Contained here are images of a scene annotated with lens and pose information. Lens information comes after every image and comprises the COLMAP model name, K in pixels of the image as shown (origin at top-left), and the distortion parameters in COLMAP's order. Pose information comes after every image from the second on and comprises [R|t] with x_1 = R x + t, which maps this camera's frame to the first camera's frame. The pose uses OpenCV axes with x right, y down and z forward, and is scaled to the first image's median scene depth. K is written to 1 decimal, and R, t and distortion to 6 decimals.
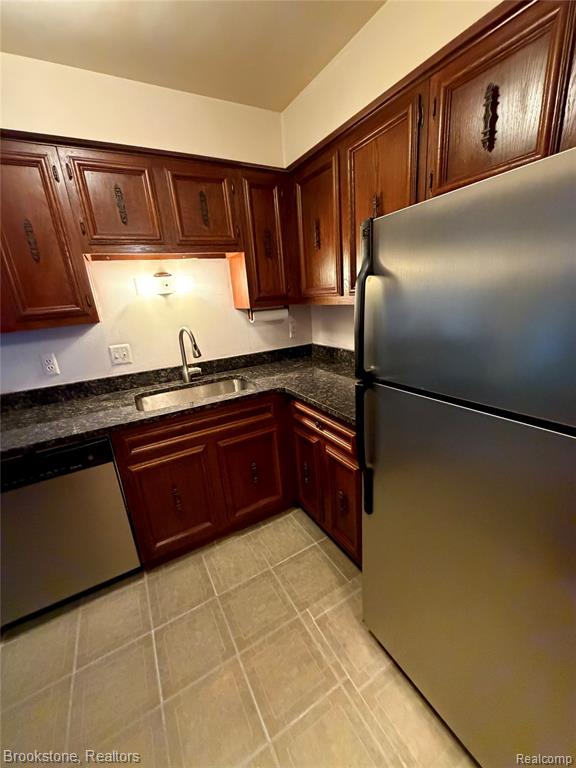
lens RADIAL K [[303.3, 0, 288.0], [0, 303.3, 384.0], [0, 0, 1]] dist [0.000781, 0.000126]
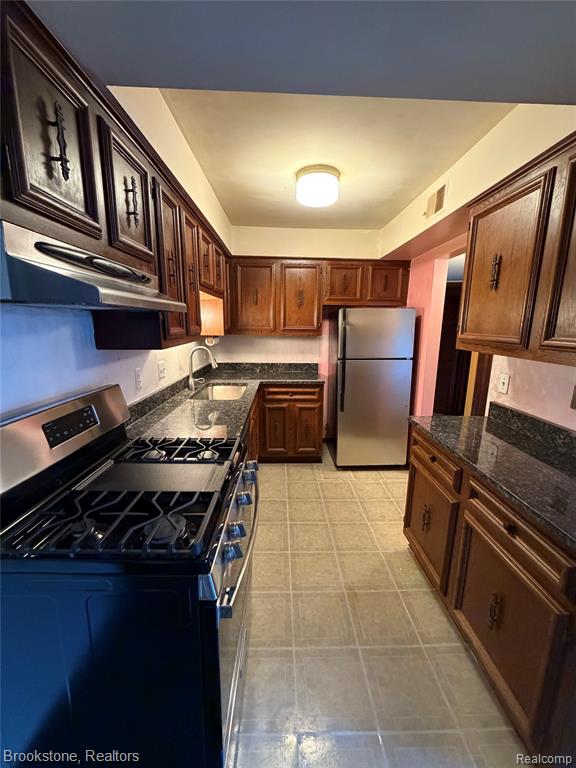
lens RADIAL K [[303.3, 0, 288.0], [0, 303.3, 384.0], [0, 0, 1]] dist [0.000781, 0.000126]
pose [[0.477107, -0.093712, 0.873835, -1.344100], [0.205543, 0.978621, -0.007275, 0.064200], [-0.854472, 0.183081, 0.486168, 0.047637]]
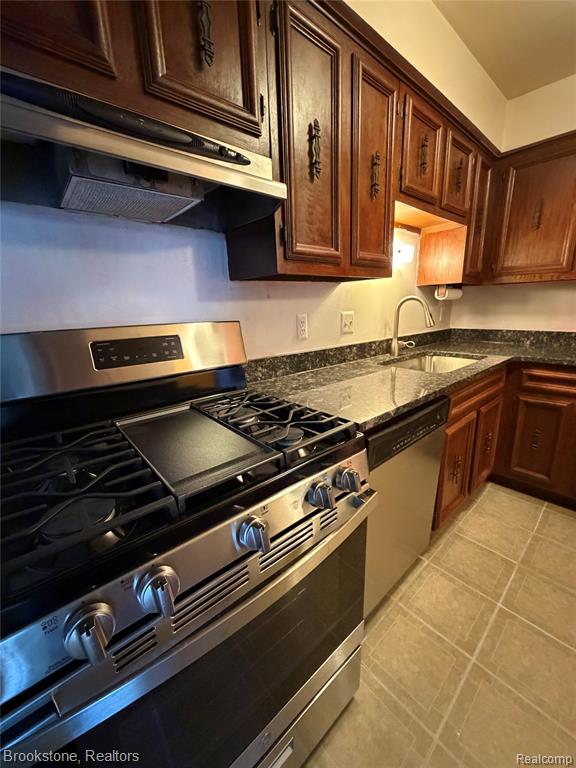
lens RADIAL K [[304.7, 0, 288.0], [0, 304.7, 384.0], [0, 0, 1]] dist [-0.009228, 0.000324]
pose [[0.979735, -0.009464, 0.200073, -0.922885], [0.020087, 0.998490, -0.051132, 0.133176], [-0.199287, 0.054115, 0.978446, 0.149868]]
